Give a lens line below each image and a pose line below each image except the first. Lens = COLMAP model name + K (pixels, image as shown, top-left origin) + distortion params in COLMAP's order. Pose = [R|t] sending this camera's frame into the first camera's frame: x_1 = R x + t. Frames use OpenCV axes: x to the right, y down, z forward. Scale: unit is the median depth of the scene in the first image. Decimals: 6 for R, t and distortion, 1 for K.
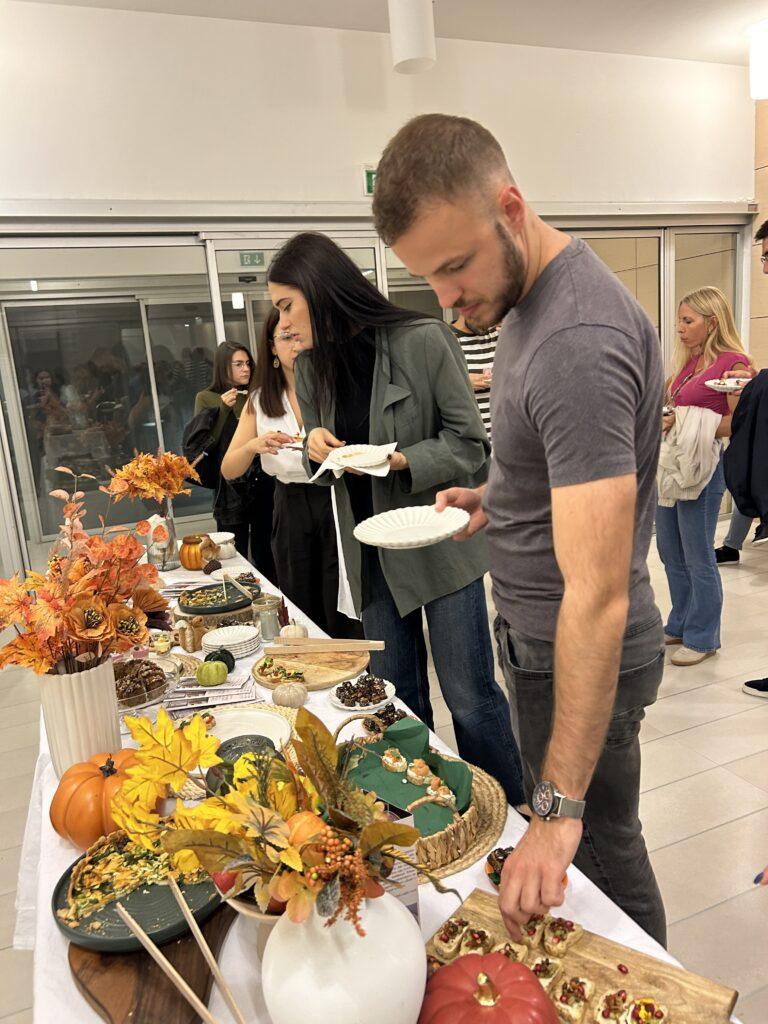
lens RADIAL K [[763.1, 0, 384.0], [0, 763.1, 512.0], [0, 0, 1]] dist [0.085830, -0.141306]
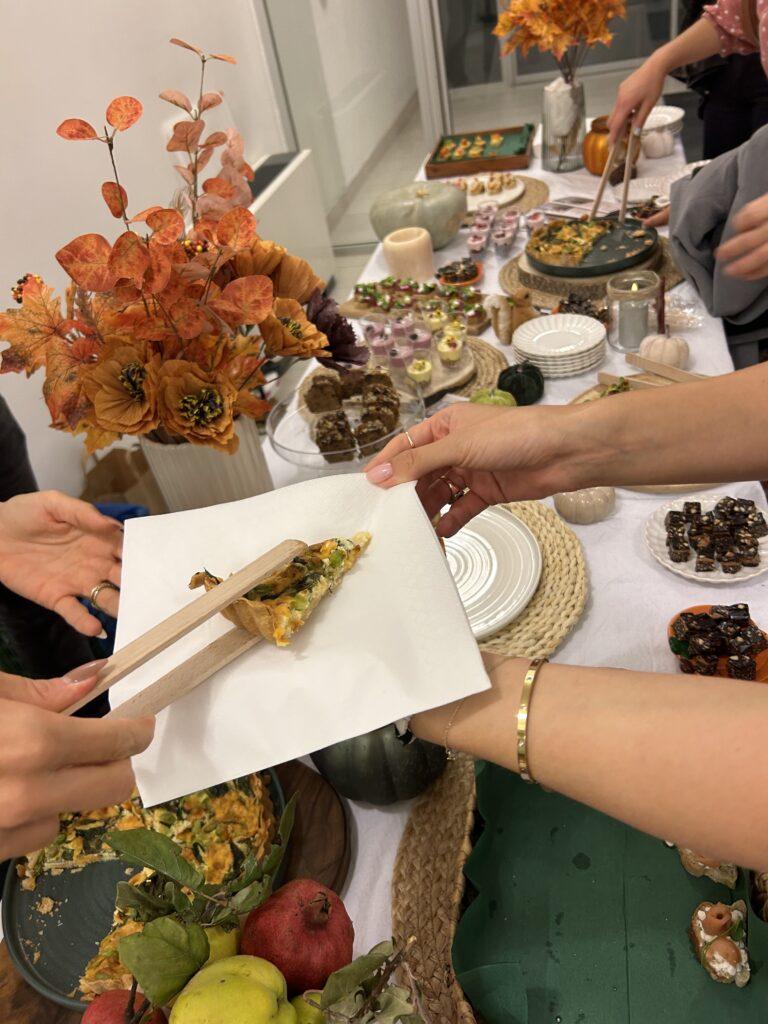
lens RADIAL K [[763.1, 0, 384.0], [0, 763.1, 512.0], [0, 0, 1]] dist [0.085830, -0.141306]
pose [[0.811191, 0.316566, -0.491686, 0.025118], [-0.008597, 0.847168, 0.531256, -0.032764], [0.584719, -0.426723, 0.689936, 0.307645]]
